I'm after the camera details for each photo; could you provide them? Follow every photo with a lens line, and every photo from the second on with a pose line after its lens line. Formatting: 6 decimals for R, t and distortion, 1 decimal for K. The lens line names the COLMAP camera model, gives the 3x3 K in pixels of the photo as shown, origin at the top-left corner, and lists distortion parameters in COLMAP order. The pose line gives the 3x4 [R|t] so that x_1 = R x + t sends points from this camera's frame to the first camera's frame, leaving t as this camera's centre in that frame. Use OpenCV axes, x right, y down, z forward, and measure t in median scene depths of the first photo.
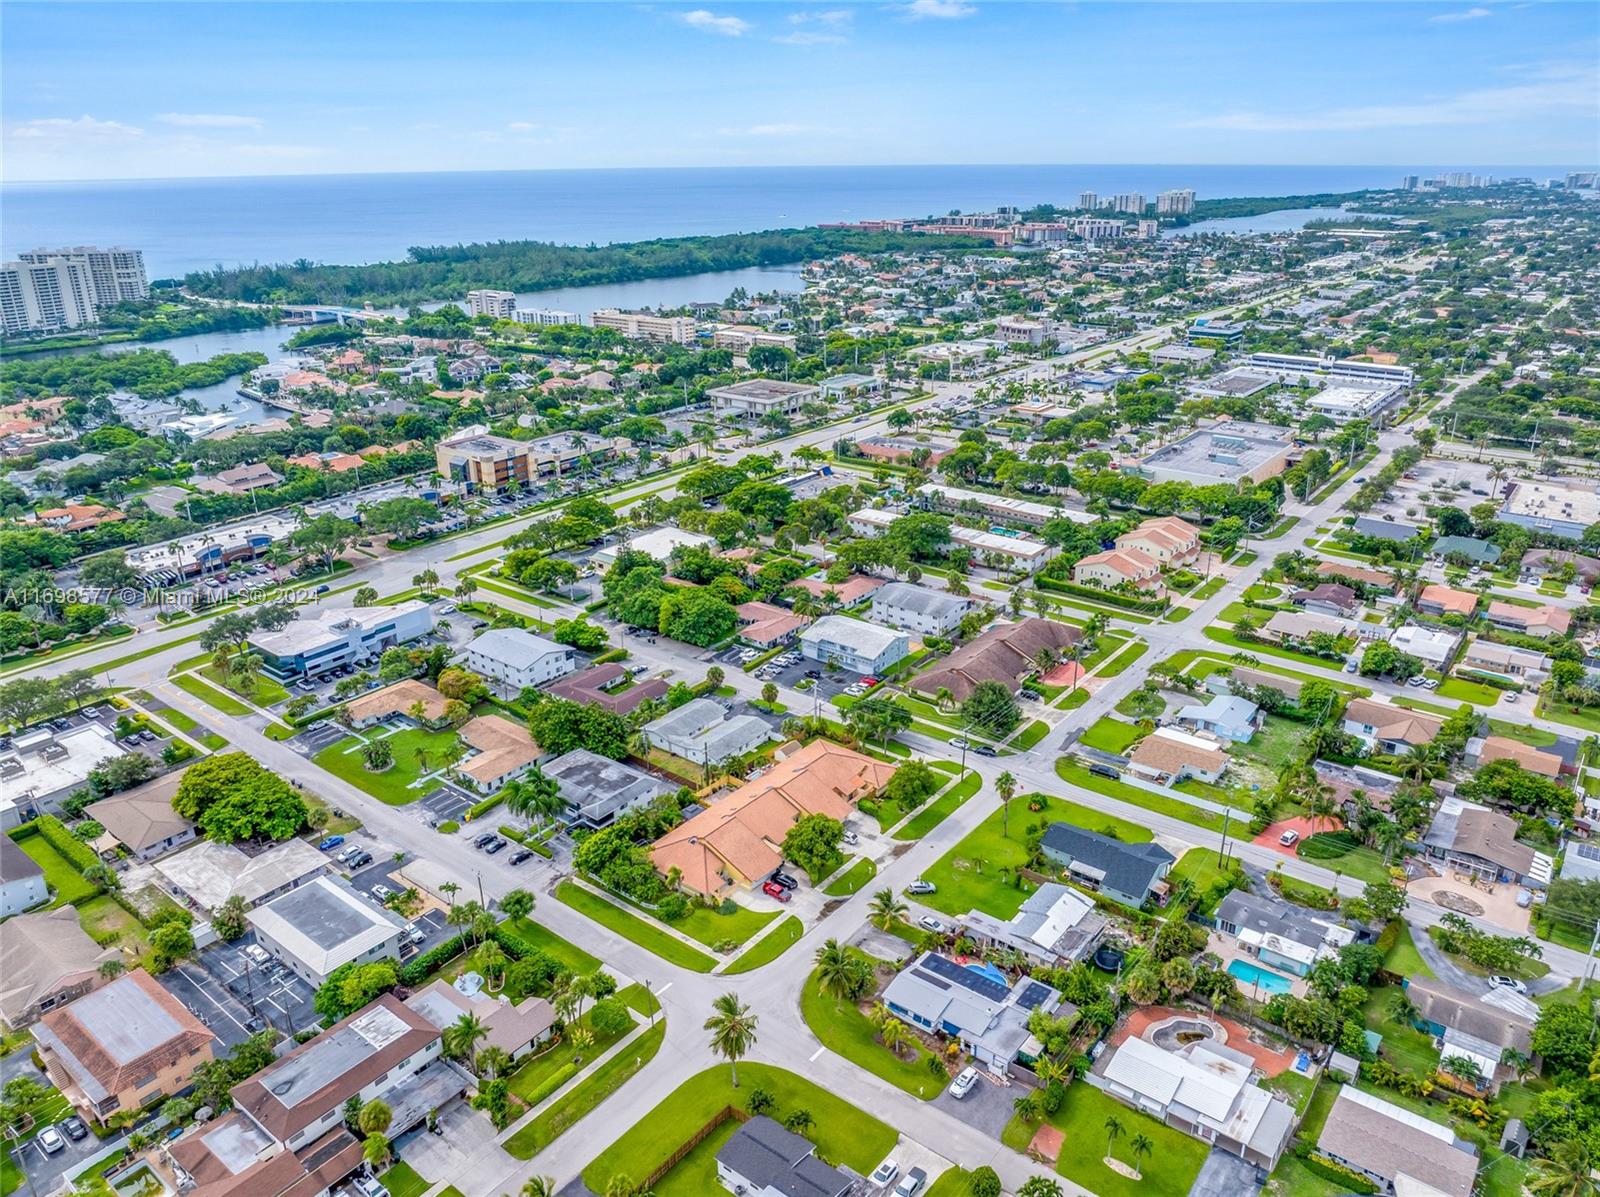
lens RADIAL K [[1128.0, 0, 806.0], [0, 1128.0, 598.2], [0, 0, 1]] dist [-0.029476, -0.006721]
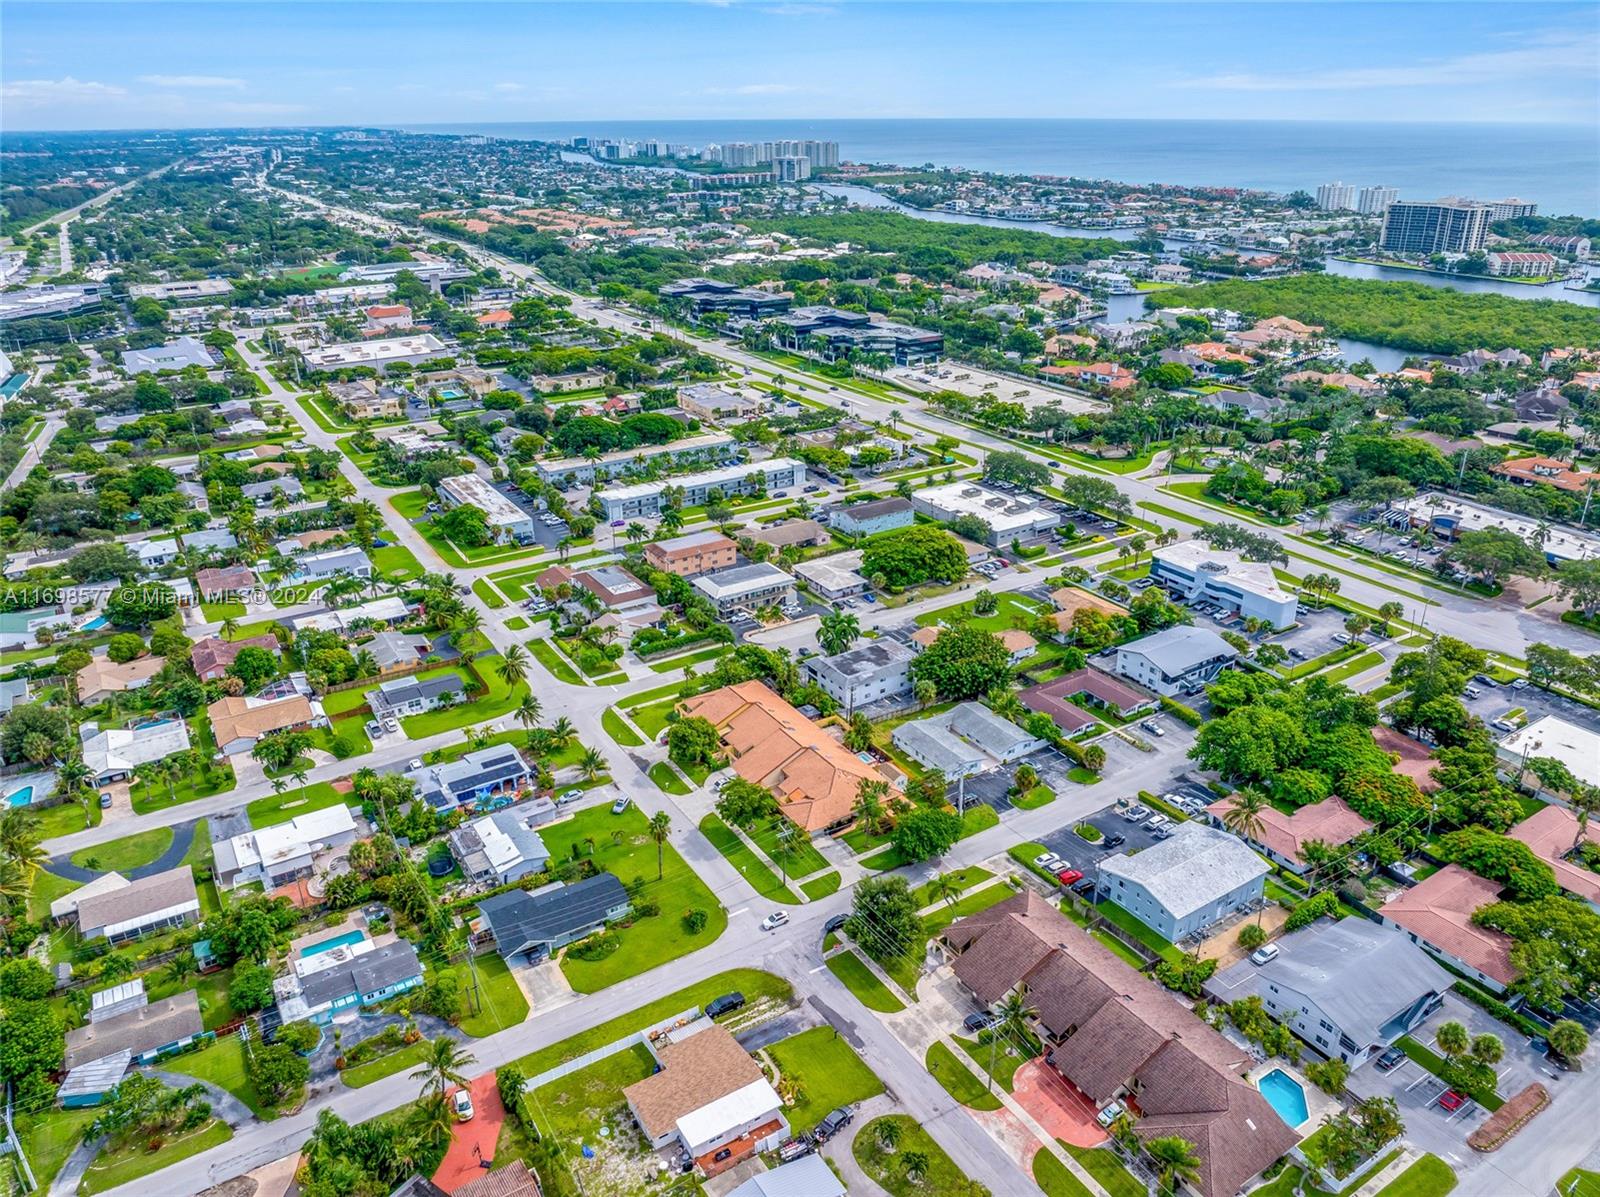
lens RADIAL K [[1133.8, 0, 809.0], [0, 1133.8, 591.6], [0, 0, 1]] dist [-0.041408, 0.006301]
pose [[-0.332659, 0.379319, -0.863397, 0.663690], [-0.333904, 0.808854, 0.484007, -0.362047], [0.881956, 0.449302, -0.142417, 0.900892]]
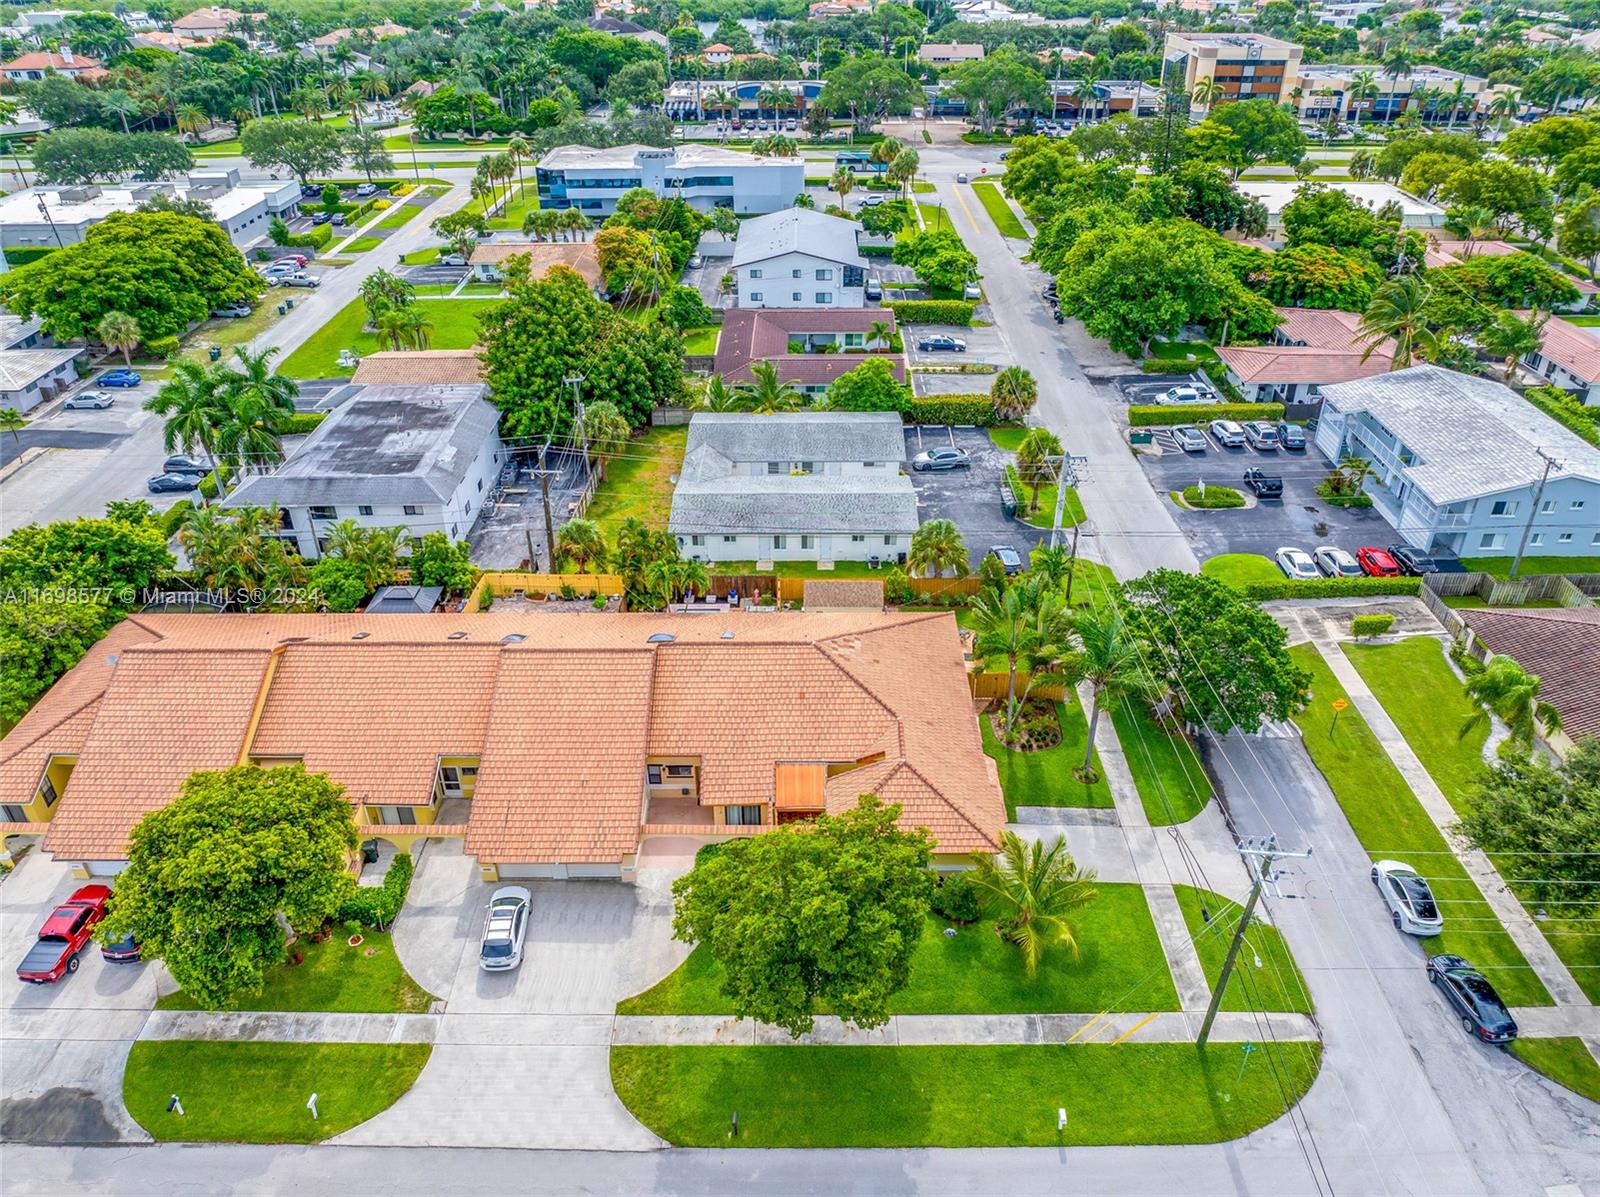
lens RADIAL K [[1133.8, 0, 809.0], [0, 1133.8, 591.6], [0, 0, 1]] dist [-0.041408, 0.006301]
pose [[0.615494, 0.415415, -0.669774, 0.173586], [-0.288189, 0.909590, 0.299323, 0.035499], [0.733563, 0.008790, 0.679565, 0.694061]]
